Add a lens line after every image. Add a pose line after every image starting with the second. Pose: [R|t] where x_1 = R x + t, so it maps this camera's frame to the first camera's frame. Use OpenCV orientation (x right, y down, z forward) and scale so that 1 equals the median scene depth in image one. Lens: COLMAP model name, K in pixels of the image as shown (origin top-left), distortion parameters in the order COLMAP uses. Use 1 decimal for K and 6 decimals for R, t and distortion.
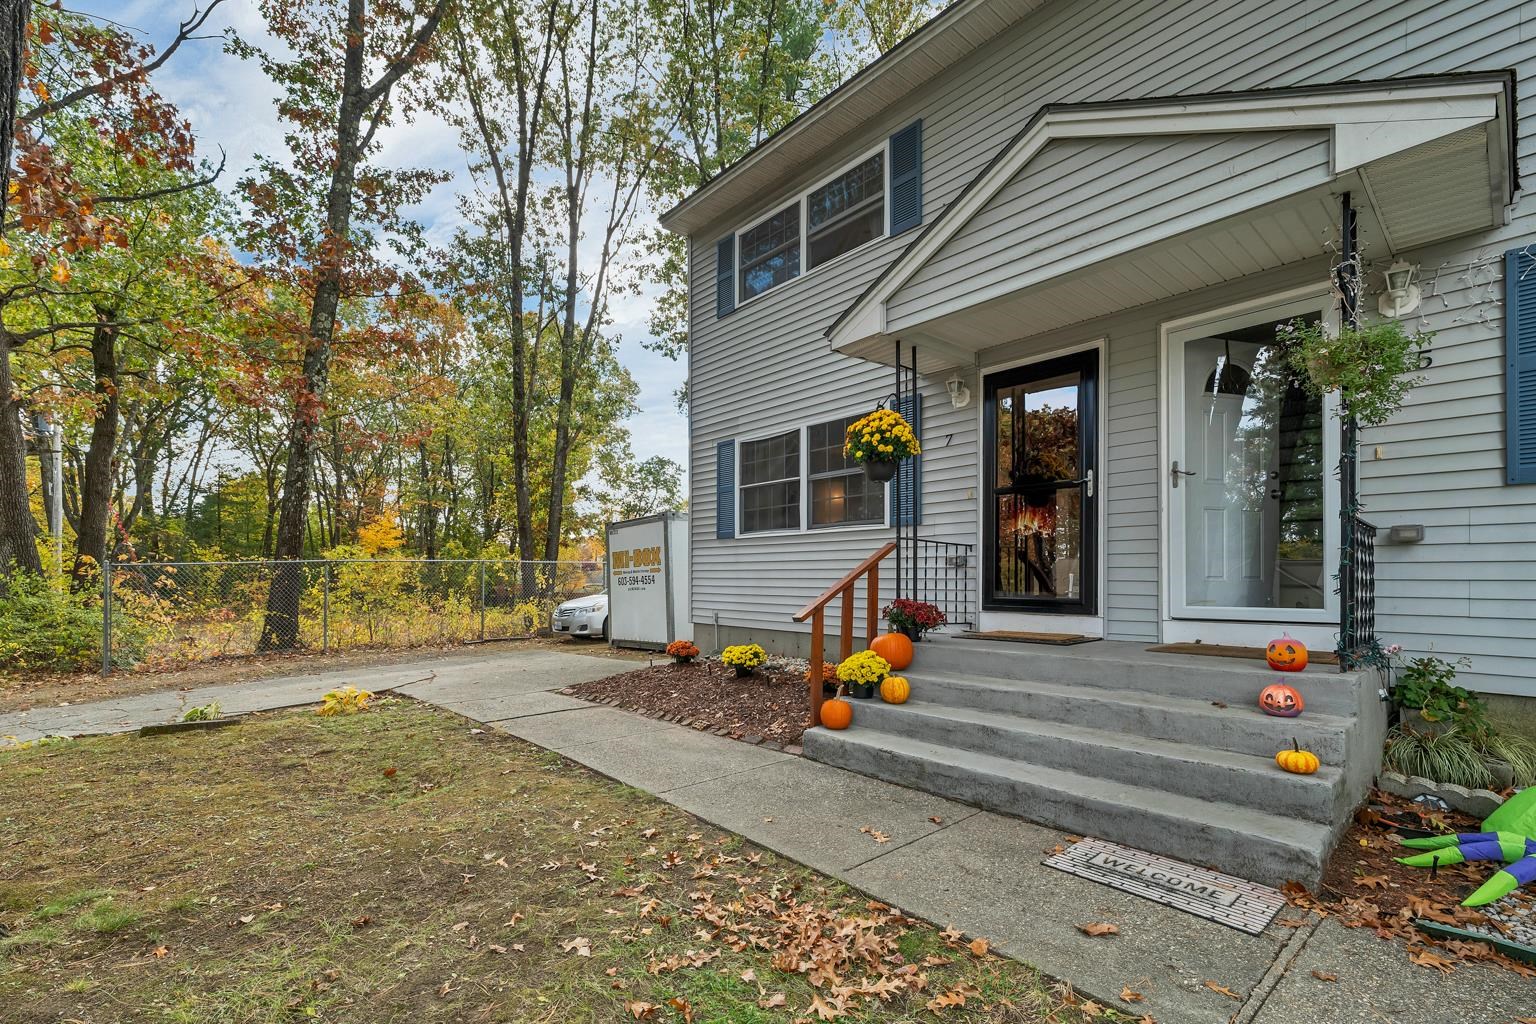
lens RADIAL K [[666.4, 0, 769.3], [0, 666.4, 576.1], [0, 0, 1]] dist [0.000092, 0.000480]
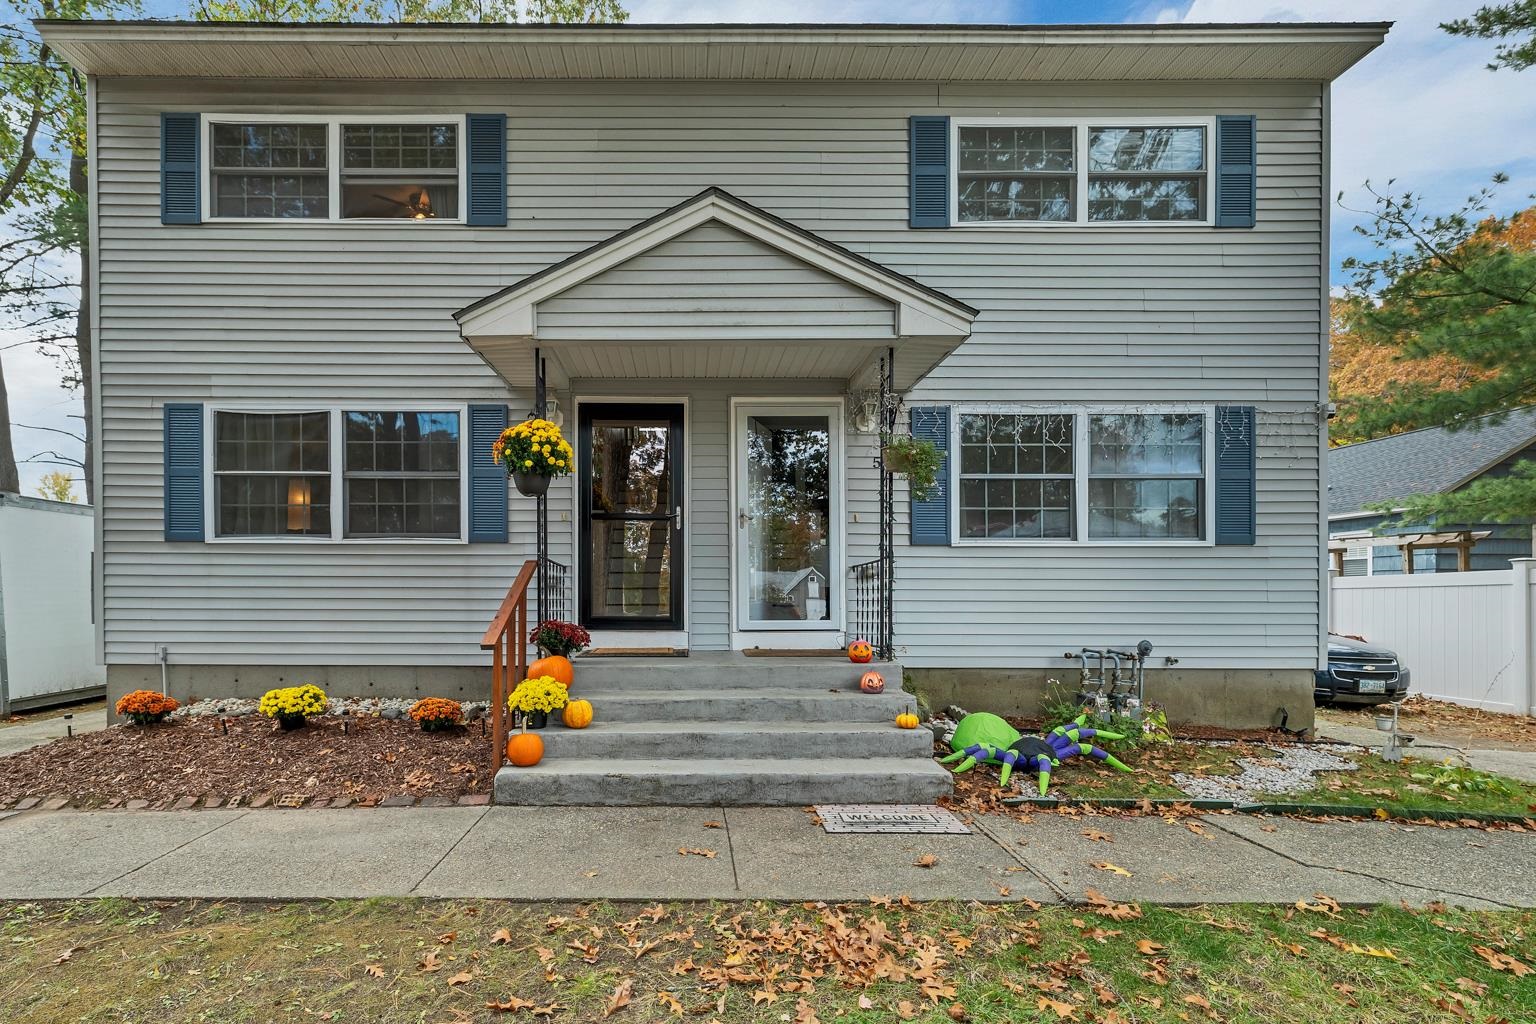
lens RADIAL K [[628.7, 0, 767.7], [0, 628.7, 603.4], [0, 0, 1]] dist [0.001362, 0.000270]
pose [[0.667386, -0.003675, 0.744703, -0.263244], [-0.004821, 0.999946, 0.009255, -0.000091], [-0.744697, -0.009767, 0.667332, 0.157909]]
